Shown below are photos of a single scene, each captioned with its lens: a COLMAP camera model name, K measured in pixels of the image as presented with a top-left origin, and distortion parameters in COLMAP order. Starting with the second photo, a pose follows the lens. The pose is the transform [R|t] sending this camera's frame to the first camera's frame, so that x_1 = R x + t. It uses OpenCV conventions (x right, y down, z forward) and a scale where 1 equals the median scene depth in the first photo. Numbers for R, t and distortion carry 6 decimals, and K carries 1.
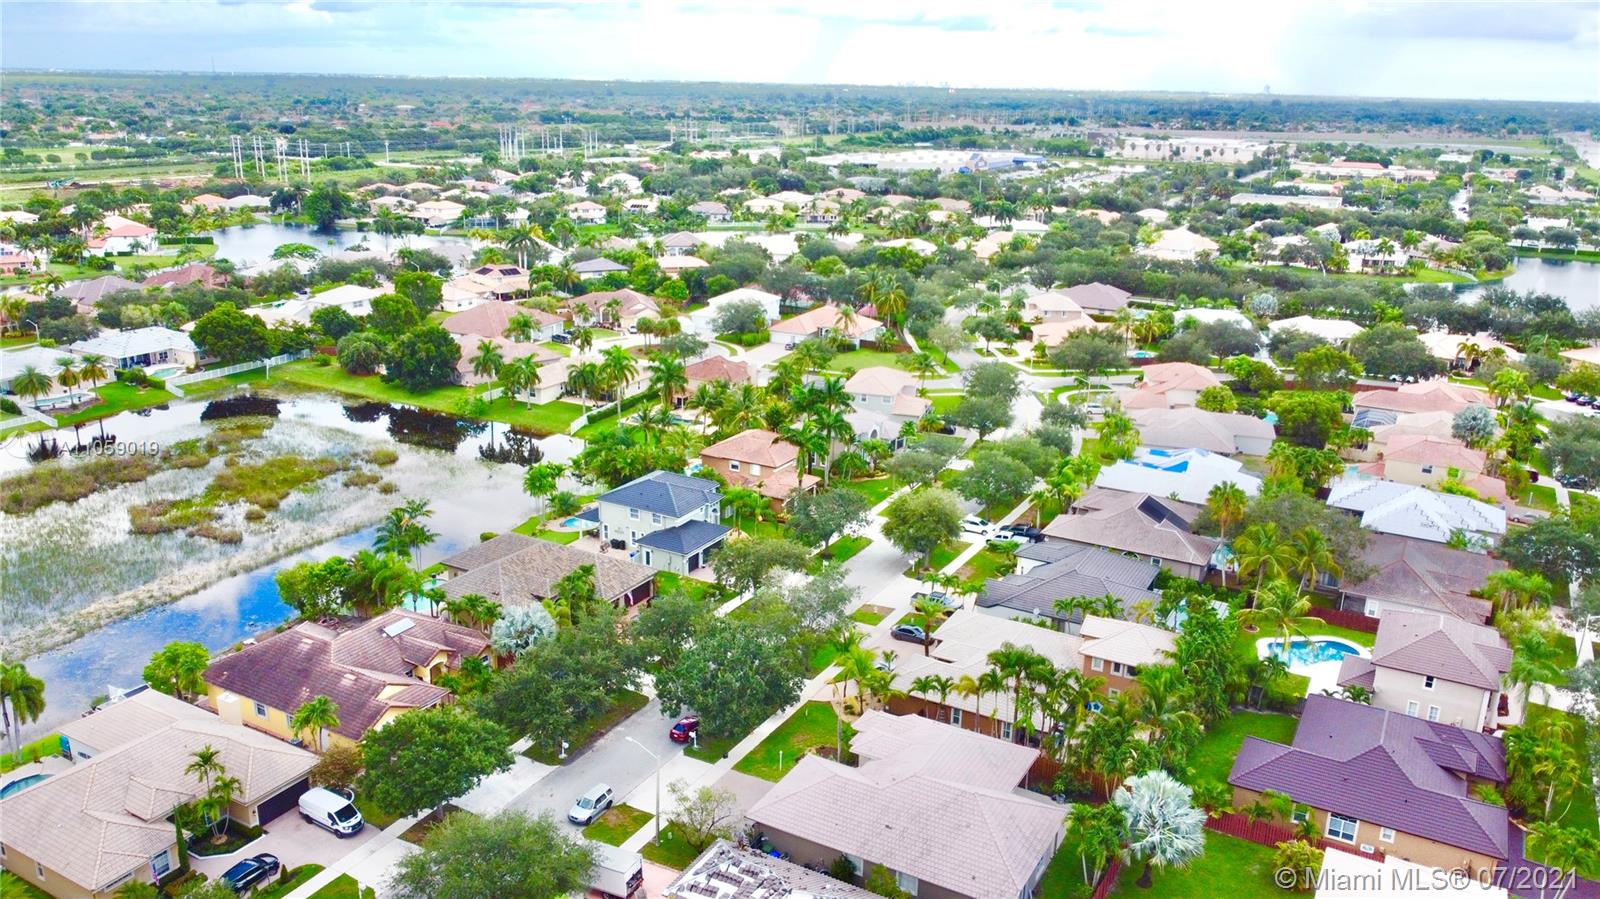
lens RADIAL K [[1205.2, 0, 800.0], [0, 1205.2, 449.5], [0, 0, 1]] dist [0.001156, -0.002019]
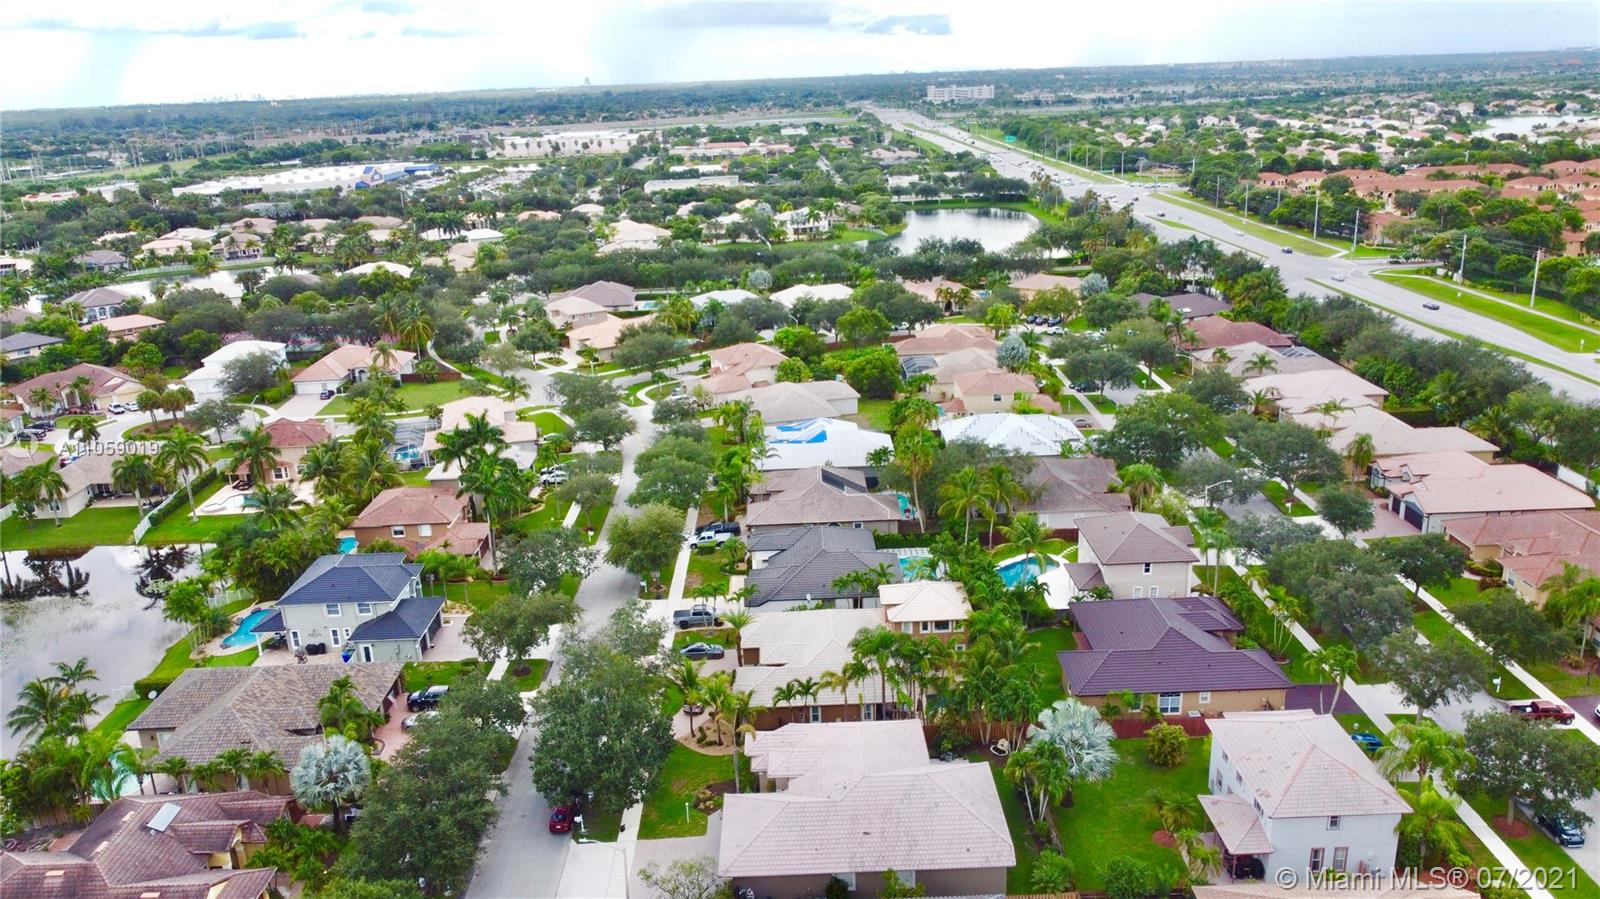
lens RADIAL K [[1205.2, 0, 800.0], [0, 1205.2, 449.5], [0, 0, 1]] dist [0.001156, -0.002019]
pose [[0.868770, -0.198860, 0.453534, -0.140919], [0.198974, 0.978827, 0.048038, -0.022228], [-0.453484, 0.048508, 0.889943, 0.046352]]
